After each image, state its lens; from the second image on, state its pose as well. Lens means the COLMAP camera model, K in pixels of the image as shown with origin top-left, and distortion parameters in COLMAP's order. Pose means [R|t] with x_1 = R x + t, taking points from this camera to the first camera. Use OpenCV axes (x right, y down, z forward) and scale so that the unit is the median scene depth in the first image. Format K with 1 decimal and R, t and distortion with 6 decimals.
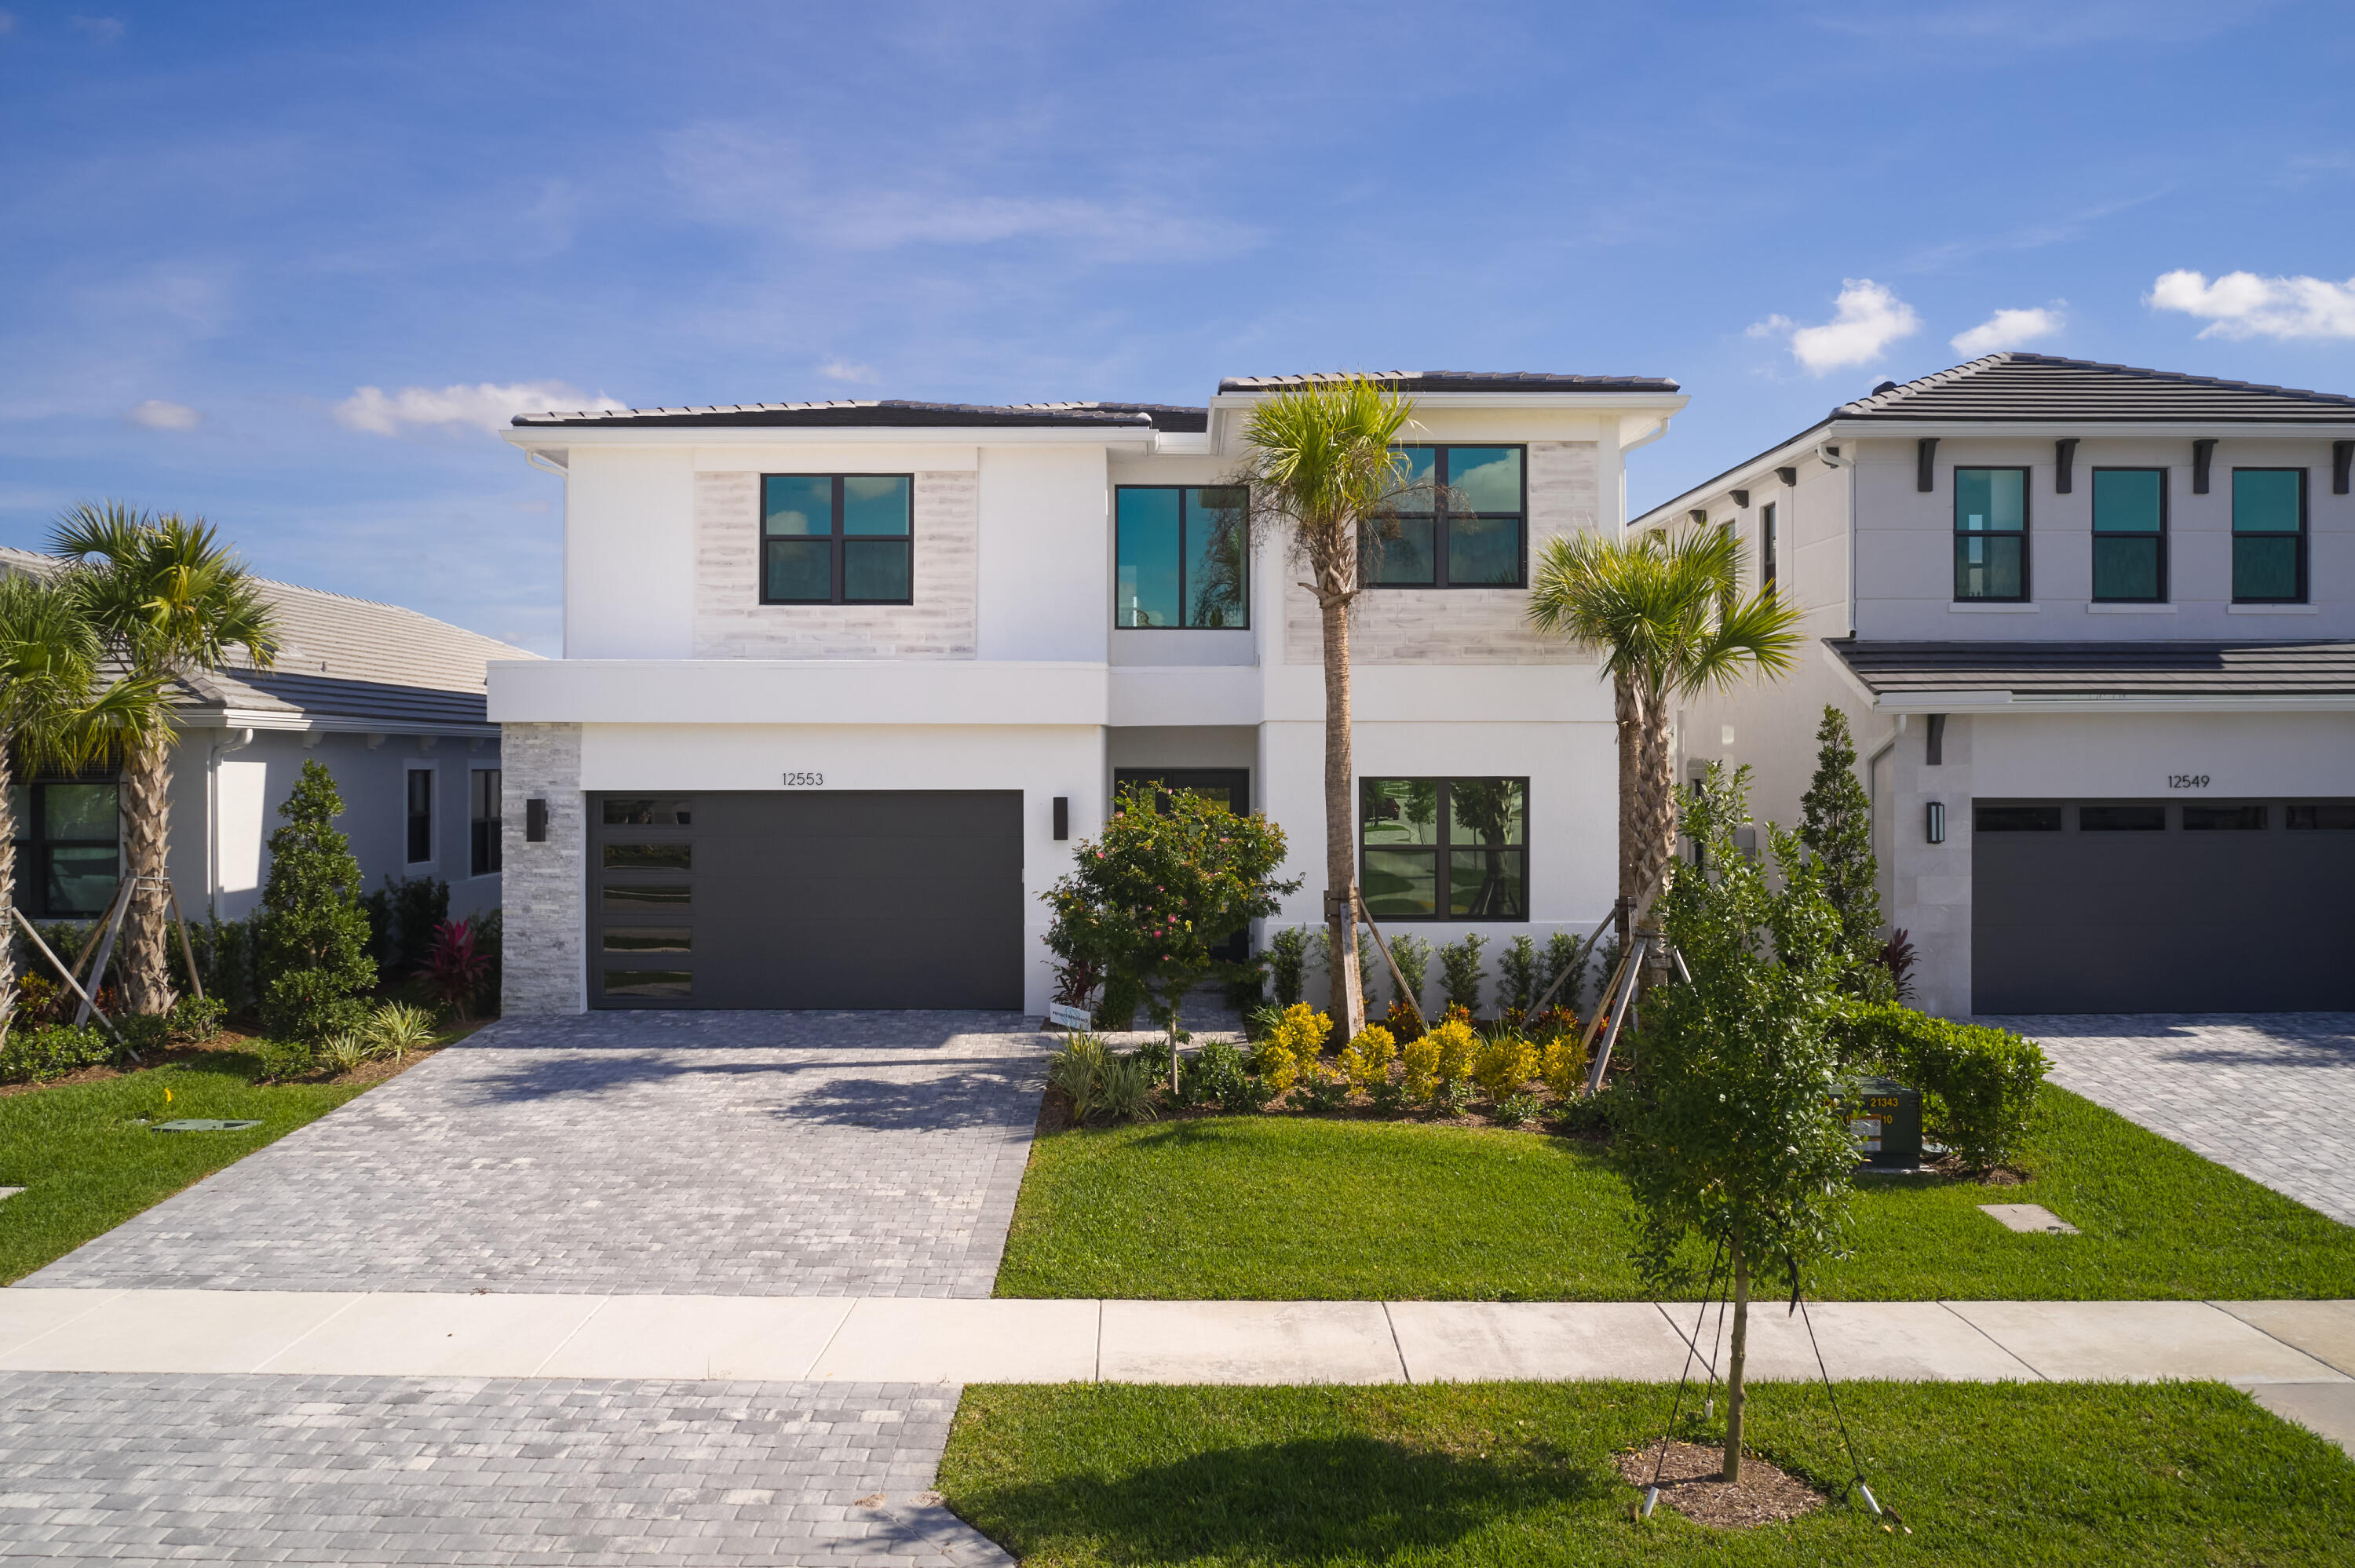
lens RADIAL K [[1896.2, 0, 1177.5], [0, 1896.2, 784.0], [0, 0, 1]] dist [-0.027552, 0.005033]
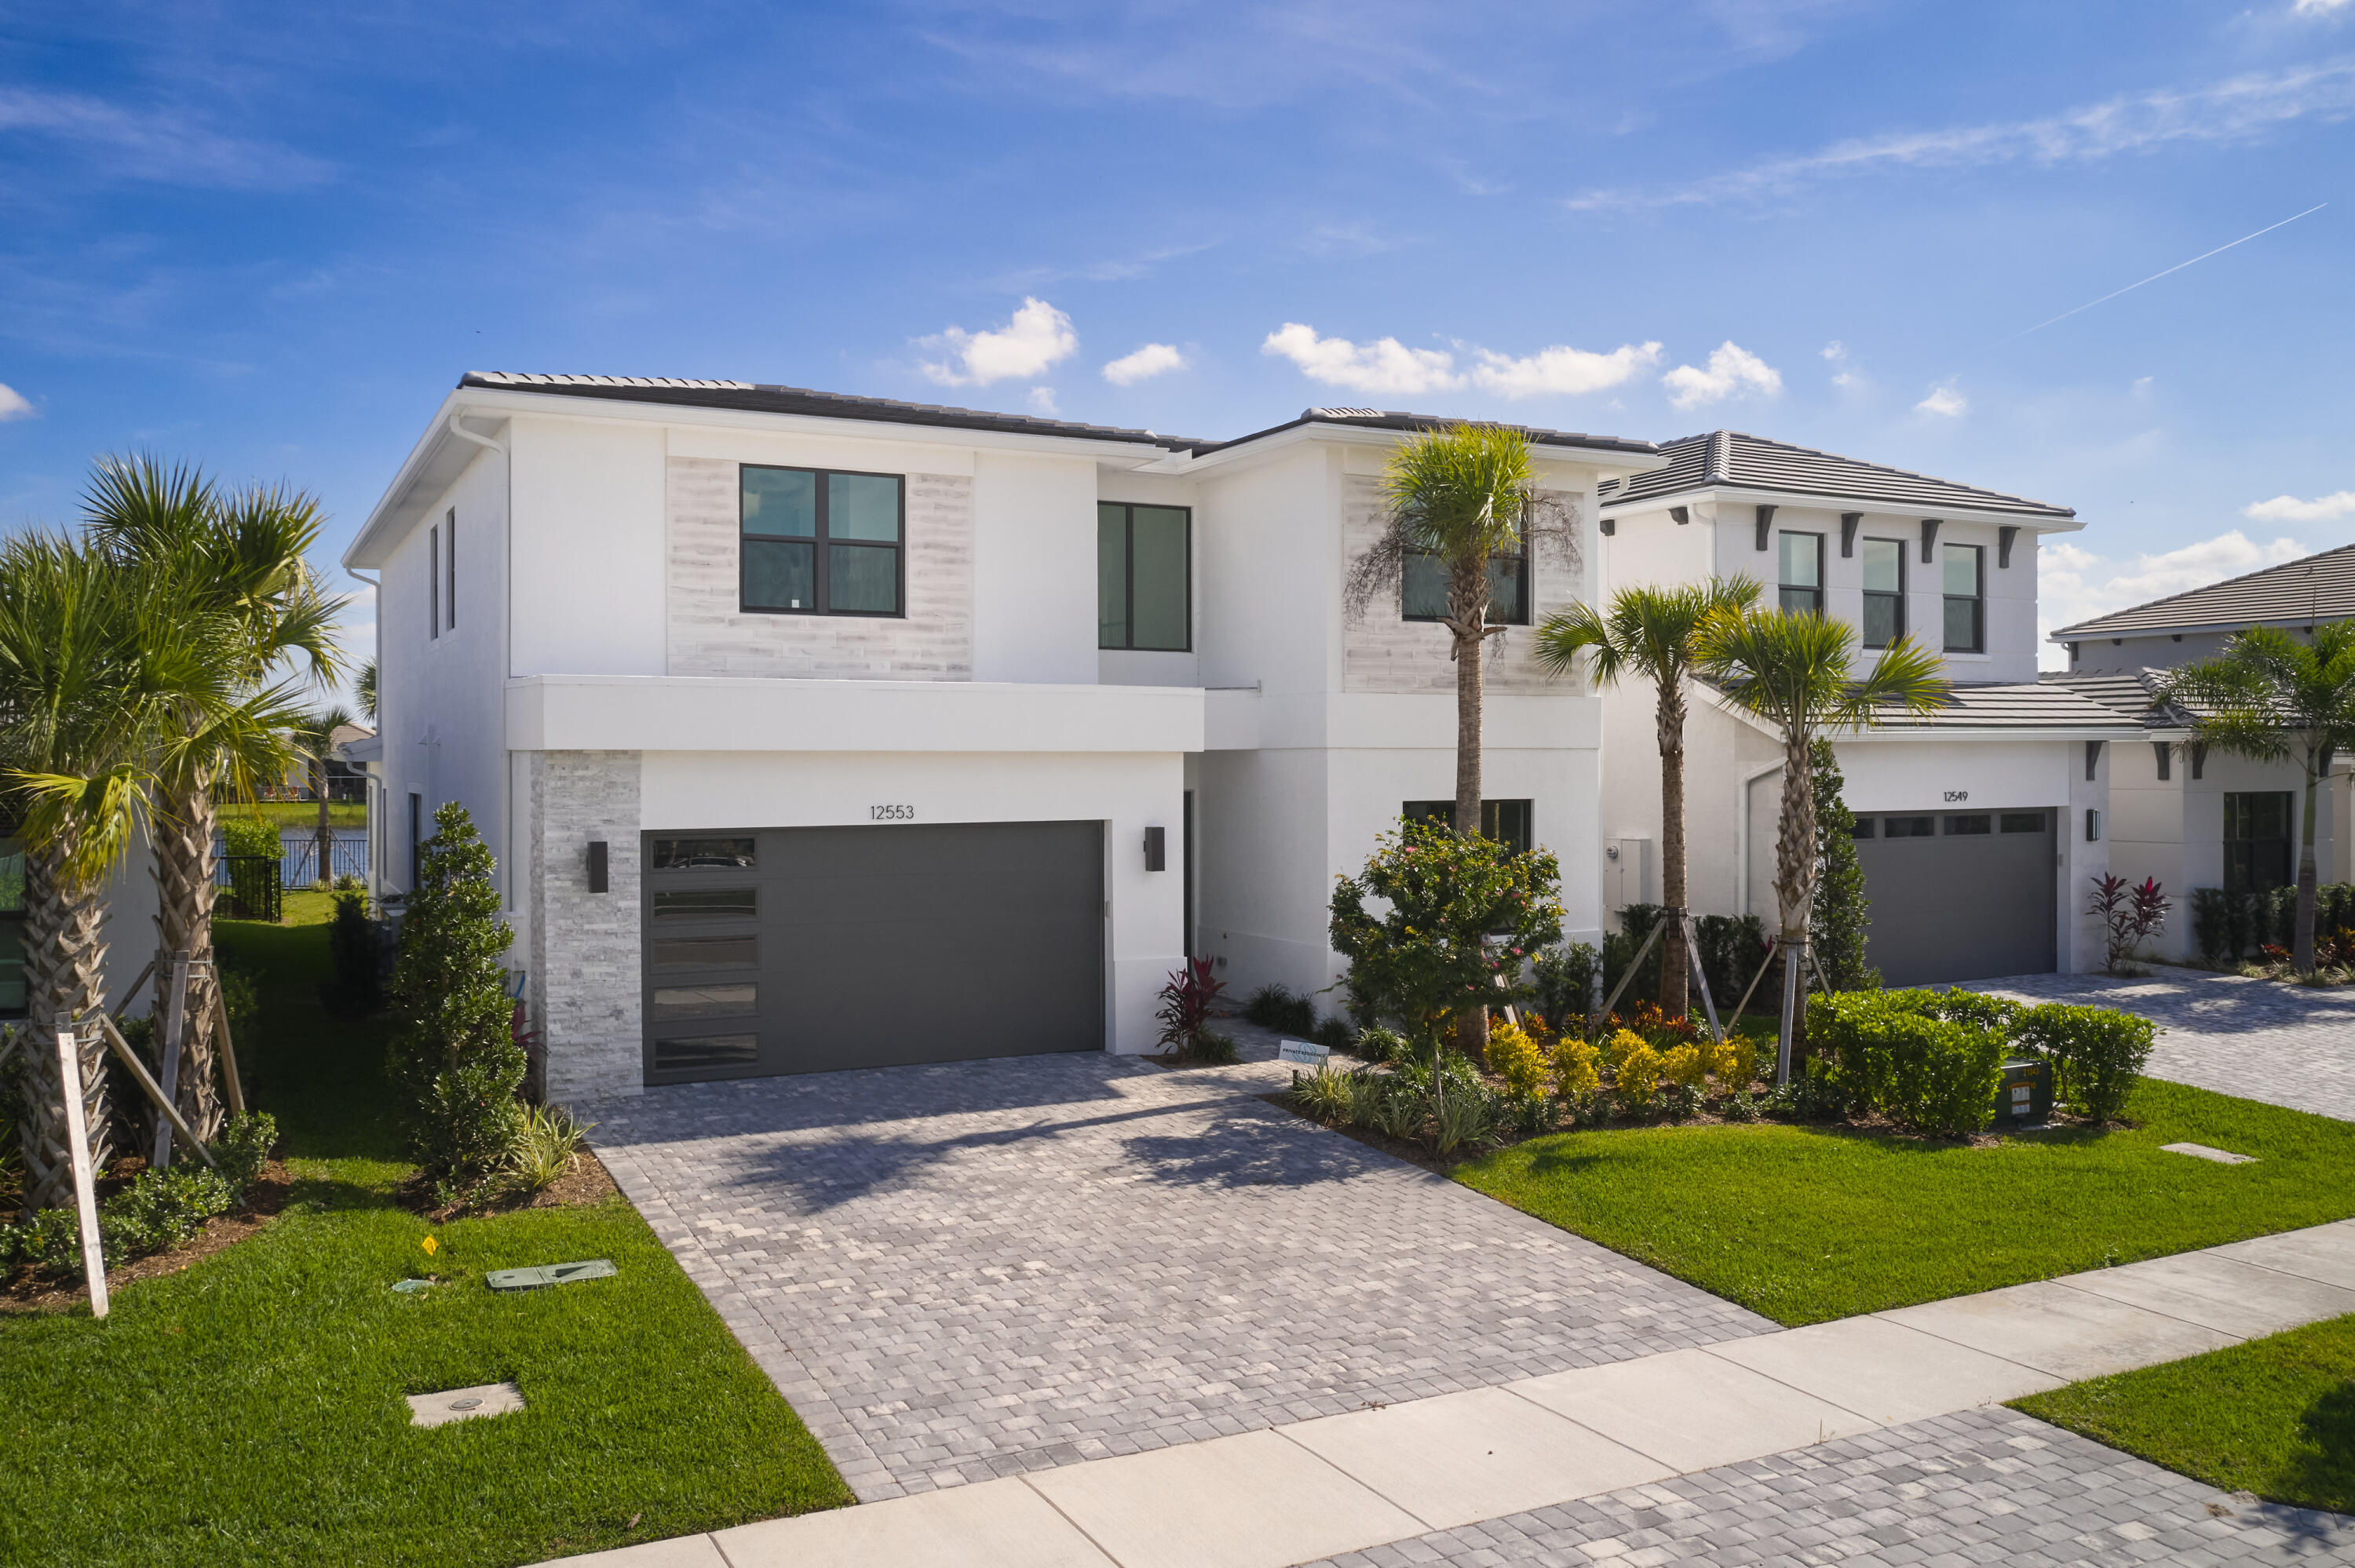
lens RADIAL K [[1896.2, 0, 1177.5], [0, 1896.2, 784.0], [0, 0, 1]] dist [-0.027552, 0.005033]
pose [[0.882185, -0.009697, 0.470804, -0.479733], [0.007104, 0.999948, 0.007284, -0.020696], [-0.470850, -0.003082, 0.882208, 0.132209]]
